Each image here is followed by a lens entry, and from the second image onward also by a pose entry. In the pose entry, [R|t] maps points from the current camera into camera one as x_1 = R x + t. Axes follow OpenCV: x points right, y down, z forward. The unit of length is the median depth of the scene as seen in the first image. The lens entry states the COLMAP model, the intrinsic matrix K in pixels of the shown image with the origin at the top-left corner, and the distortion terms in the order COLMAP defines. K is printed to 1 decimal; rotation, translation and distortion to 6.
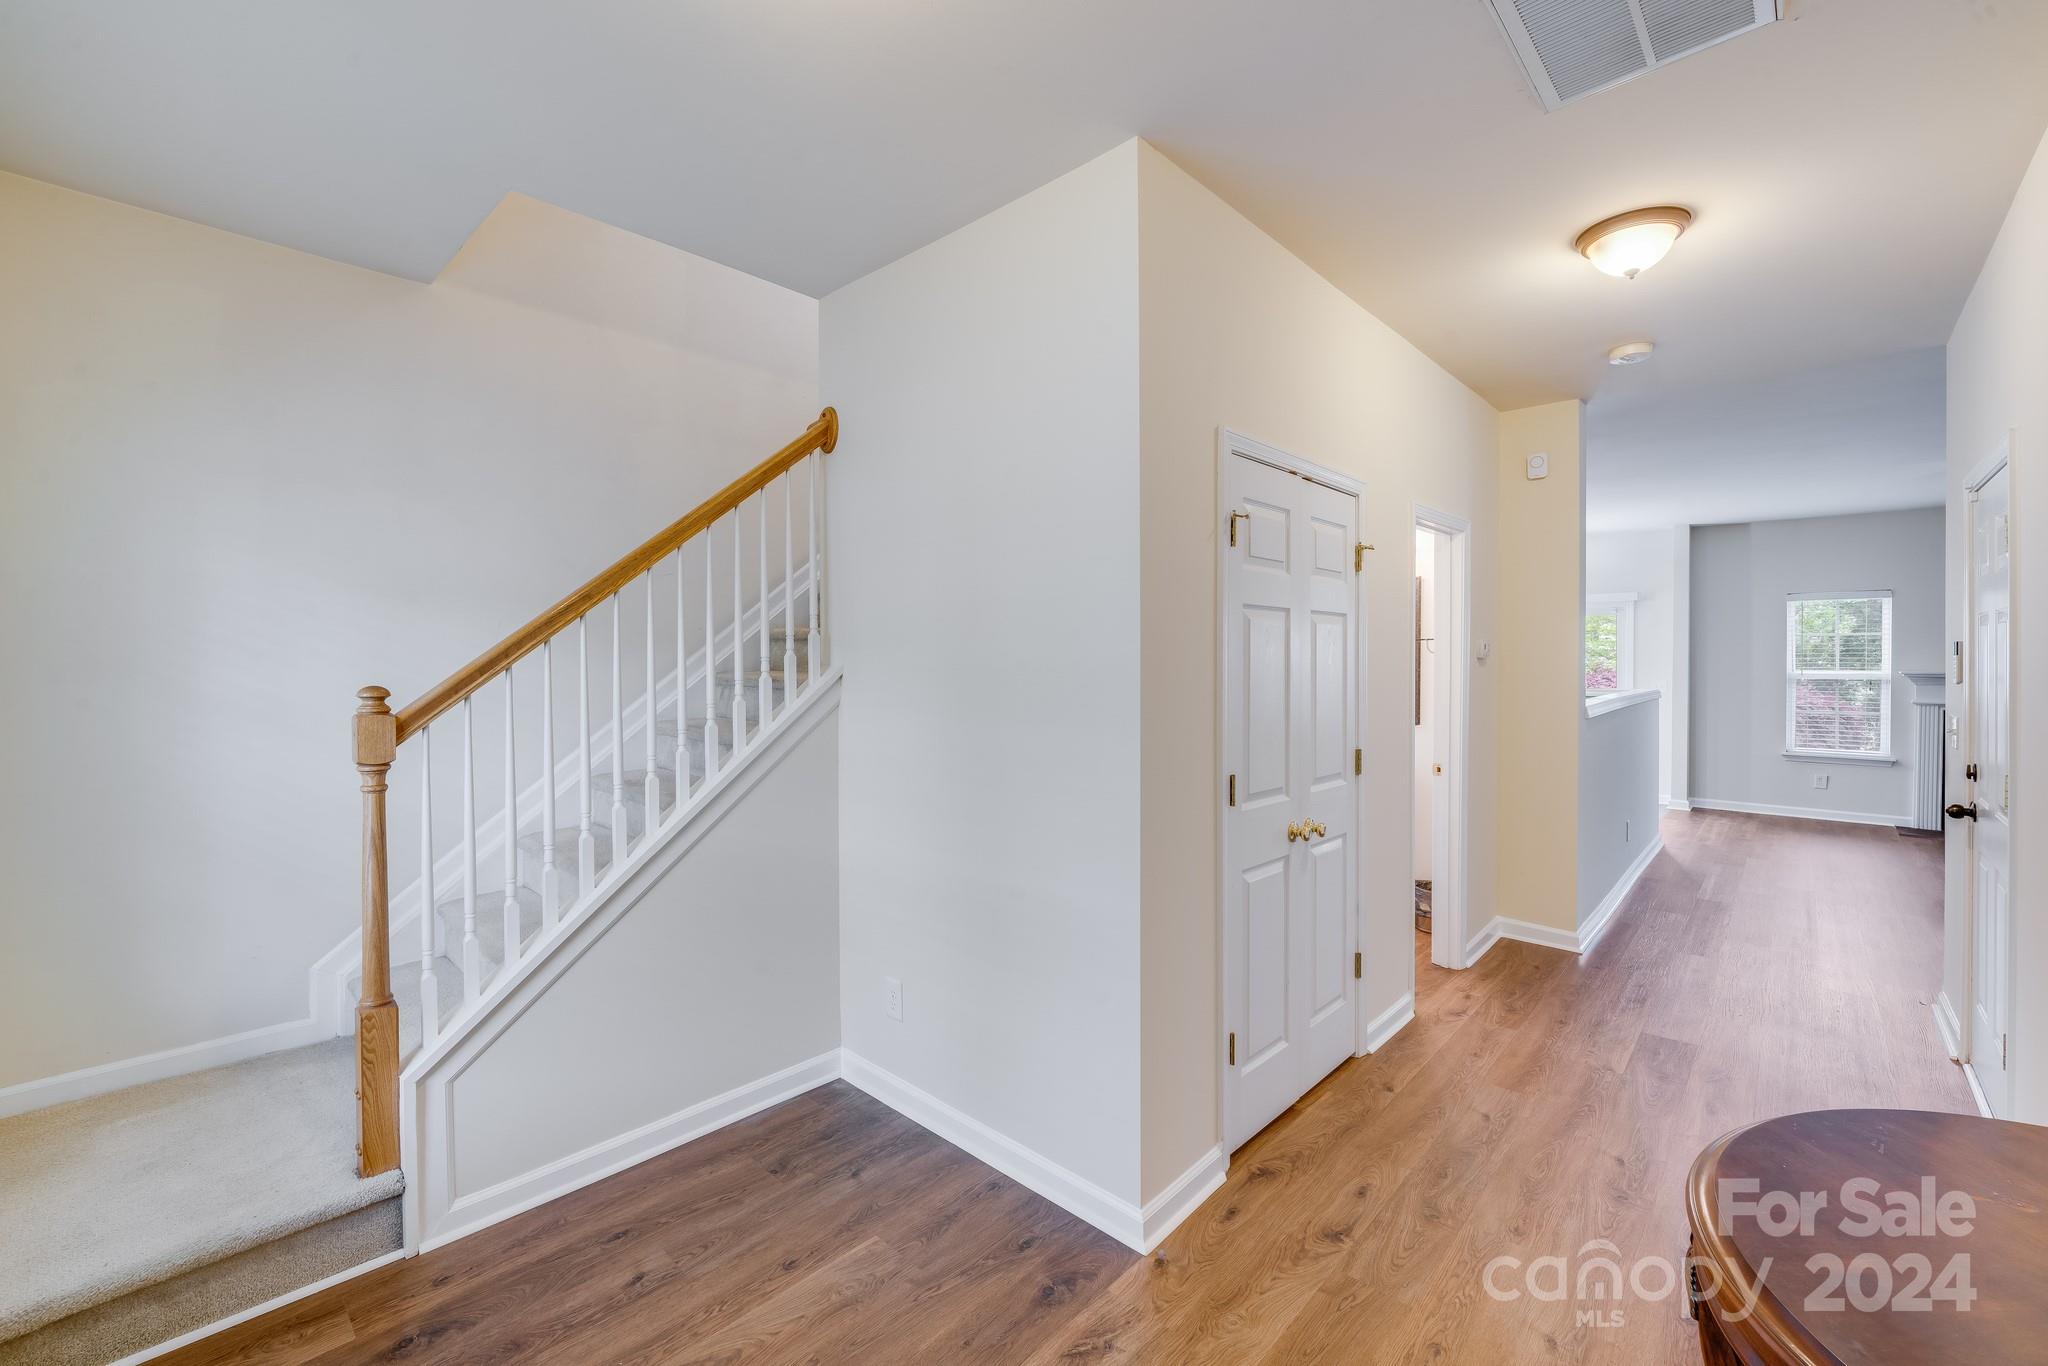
lens RADIAL K [[841.7, 0, 1019.1], [0, 841.7, 642.8], [0, 0, 1]] dist [-0.008138, -0.000341]
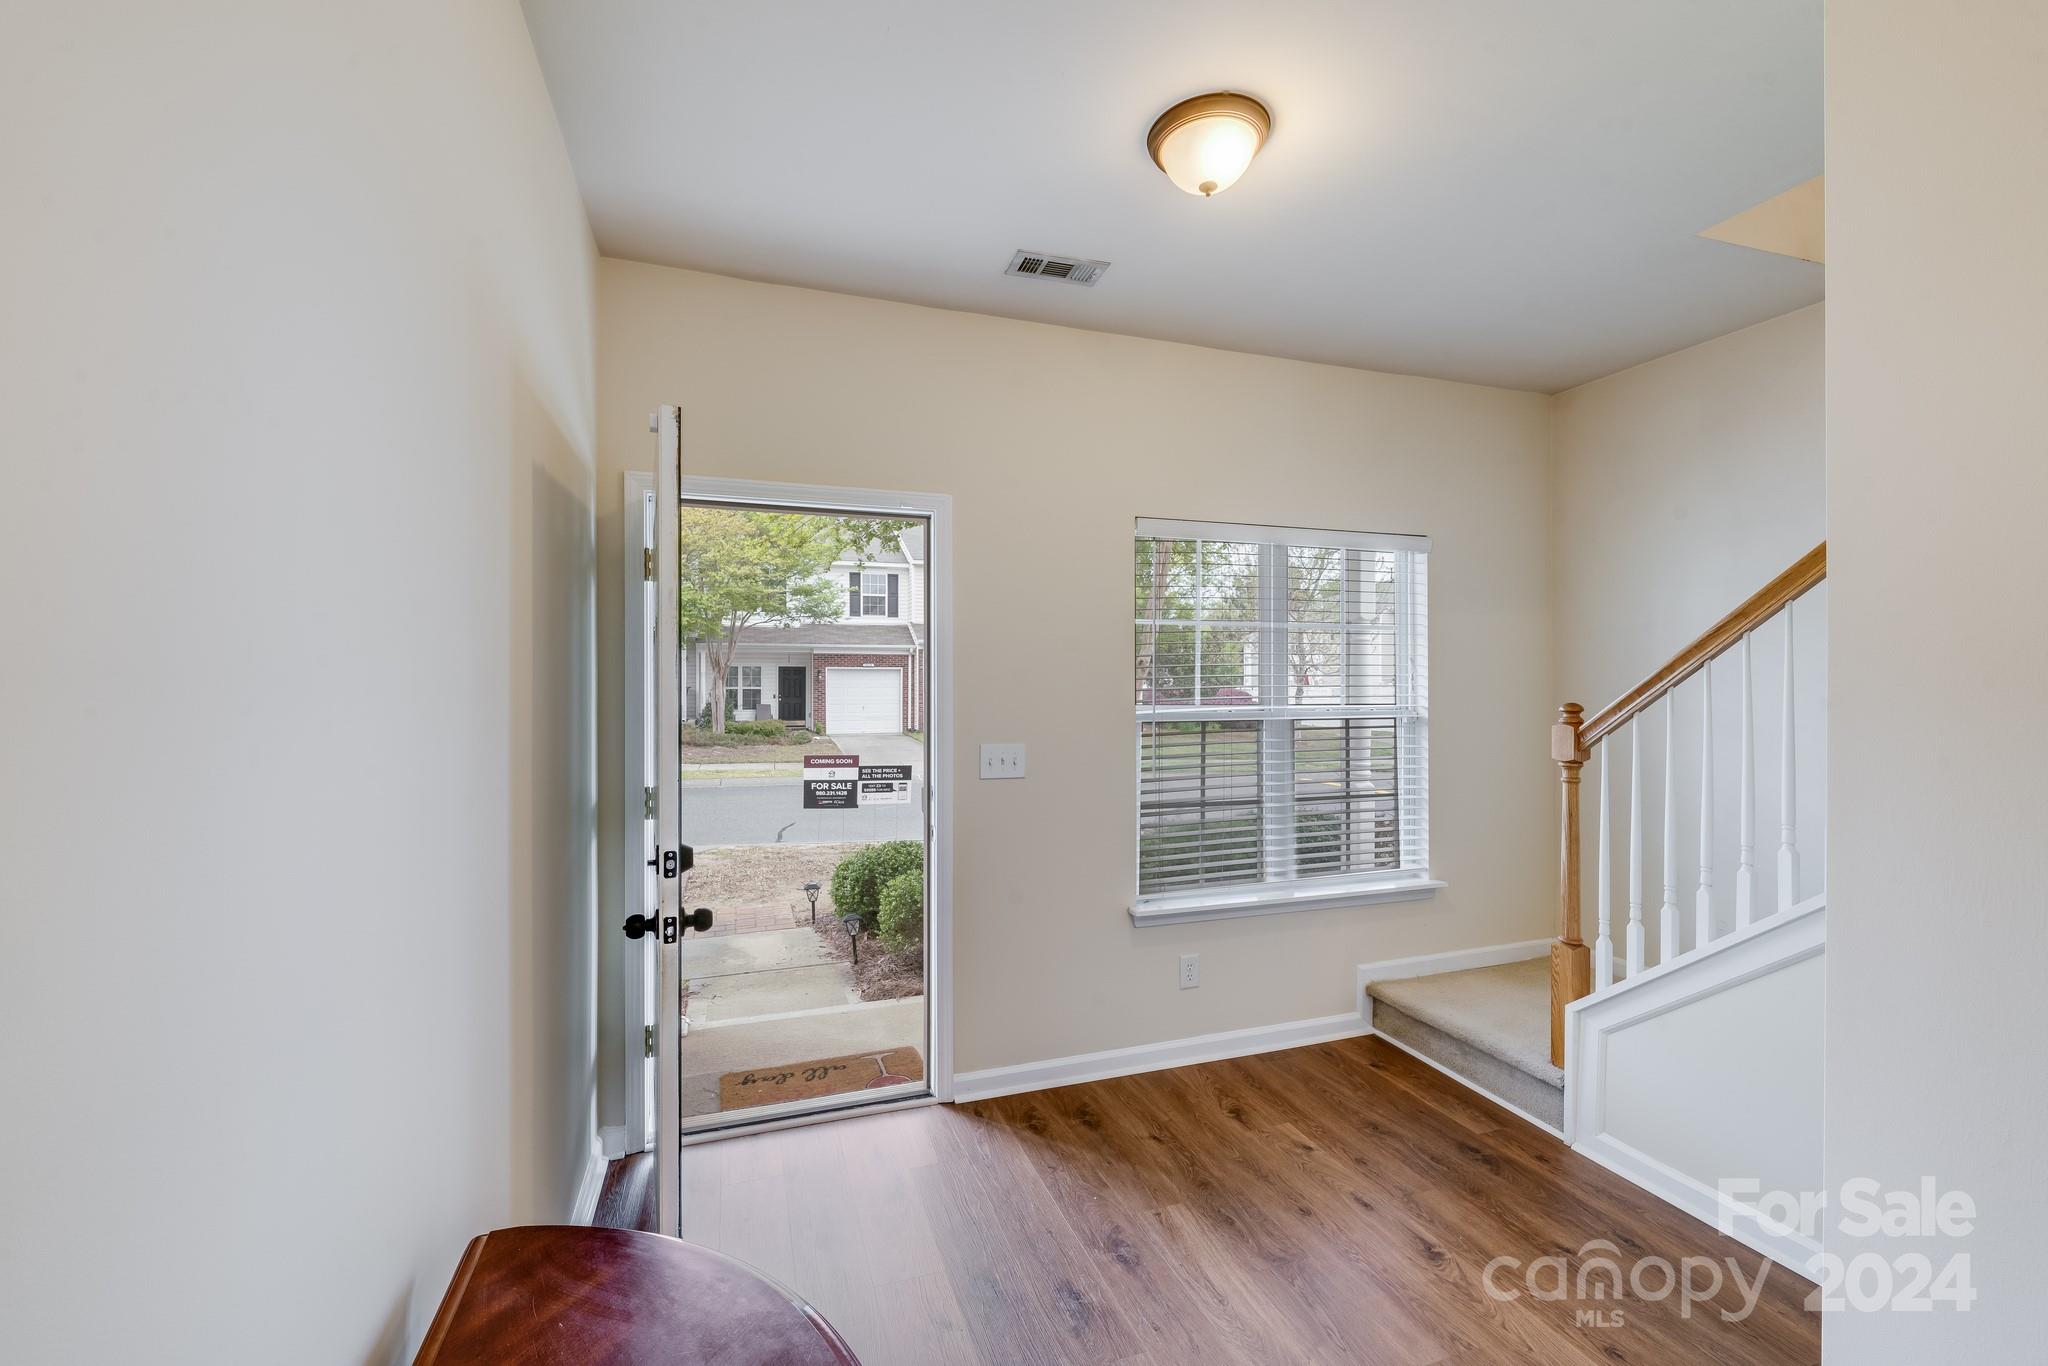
lens RADIAL K [[838.1, 0, 1019.2], [0, 838.1, 678.9], [0, 0, 1]] dist [-0.006538, -0.000114]
pose [[-0.452344, -0.004206, -0.891834, 0.816141], [0.013041, 0.999851, -0.011330, 0.018910], [0.891748, -0.016755, -0.452221, 0.846463]]
